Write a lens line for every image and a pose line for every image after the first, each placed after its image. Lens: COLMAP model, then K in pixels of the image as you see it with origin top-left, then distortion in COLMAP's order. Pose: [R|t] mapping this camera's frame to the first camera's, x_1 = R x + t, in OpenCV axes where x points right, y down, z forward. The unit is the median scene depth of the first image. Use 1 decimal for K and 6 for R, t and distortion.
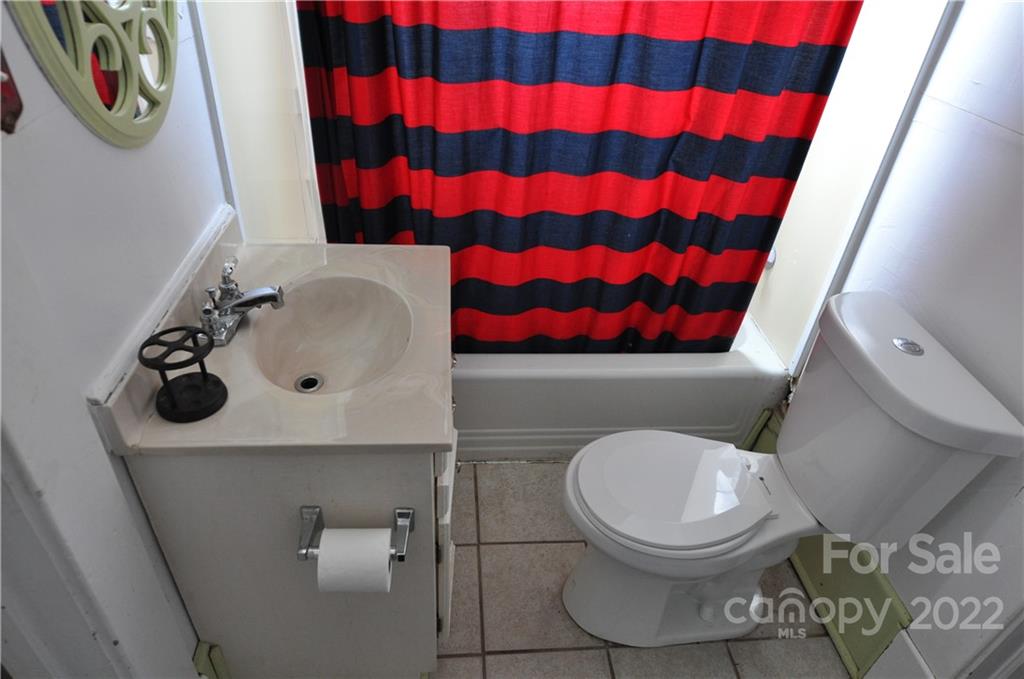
lens RADIAL K [[629.1, 0, 511.6], [0, 629.1, 335.8], [0, 0, 1]] dist [-0.009087, -0.005002]
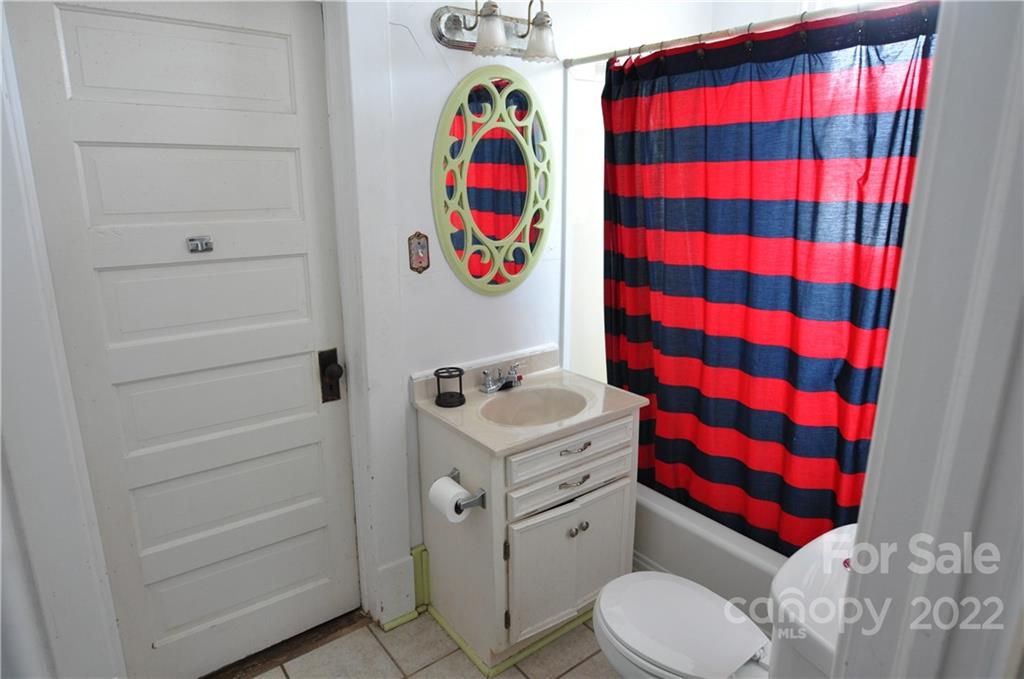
lens RADIAL K [[629.1, 0, 511.6], [0, 629.1, 335.8], [0, 0, 1]] dist [-0.009087, -0.005002]
pose [[0.486414, 0.147843, -0.861130, 0.956596], [-0.456116, 0.883592, -0.105940, 0.023450], [0.745225, 0.444306, 0.497225, -0.013044]]
